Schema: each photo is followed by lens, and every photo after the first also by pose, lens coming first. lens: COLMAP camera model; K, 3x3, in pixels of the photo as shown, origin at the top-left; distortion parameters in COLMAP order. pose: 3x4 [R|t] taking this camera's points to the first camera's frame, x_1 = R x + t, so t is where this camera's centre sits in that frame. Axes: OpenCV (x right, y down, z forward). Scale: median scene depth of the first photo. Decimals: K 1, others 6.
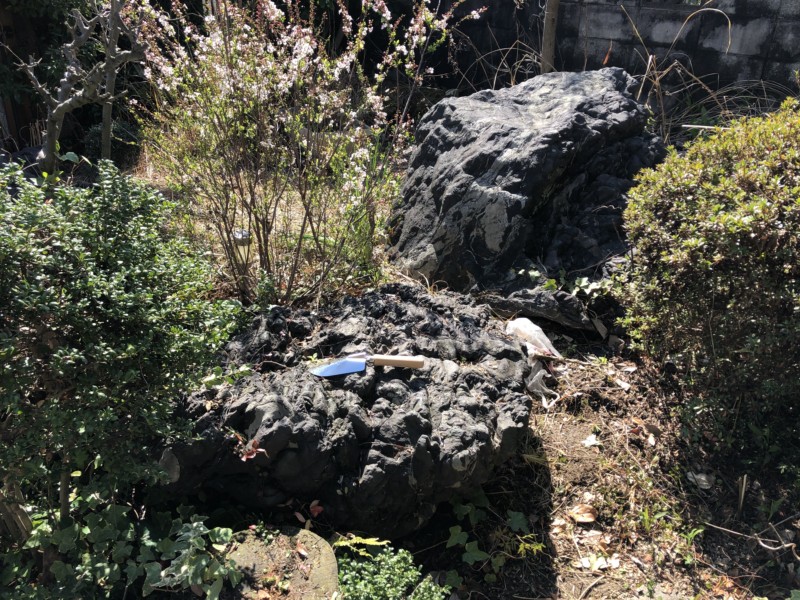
lens RADIAL K [[661.4, 0, 400.0], [0, 661.4, 300.0], [0, 0, 1]] dist [0.016054, 0.018970]
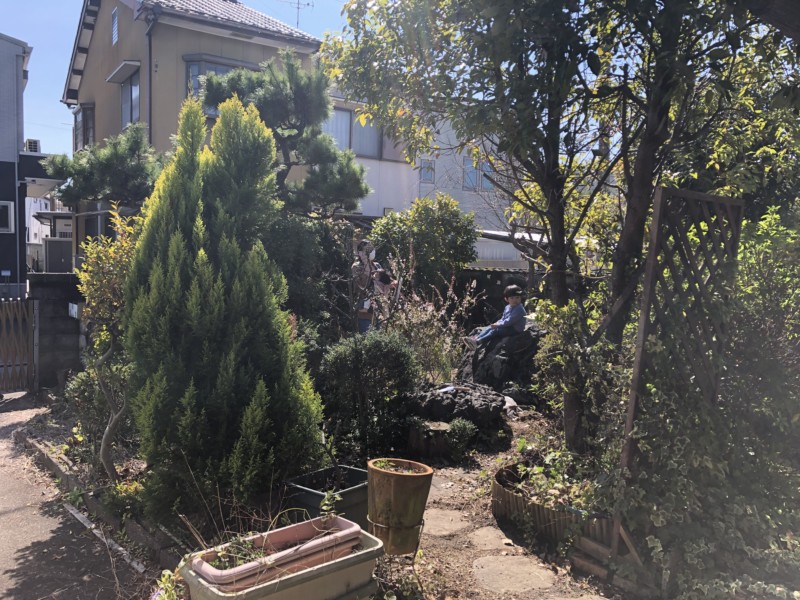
lens RADIAL K [[661.4, 0, 400.0], [0, 661.4, 300.0], [0, 0, 1]] dist [0.016054, 0.018970]
pose [[0.996210, -0.025701, -0.083100, -0.022721], [-0.008137, 0.923625, -0.383212, 0.782459], [0.086602, 0.382436, 0.919915, -1.906187]]
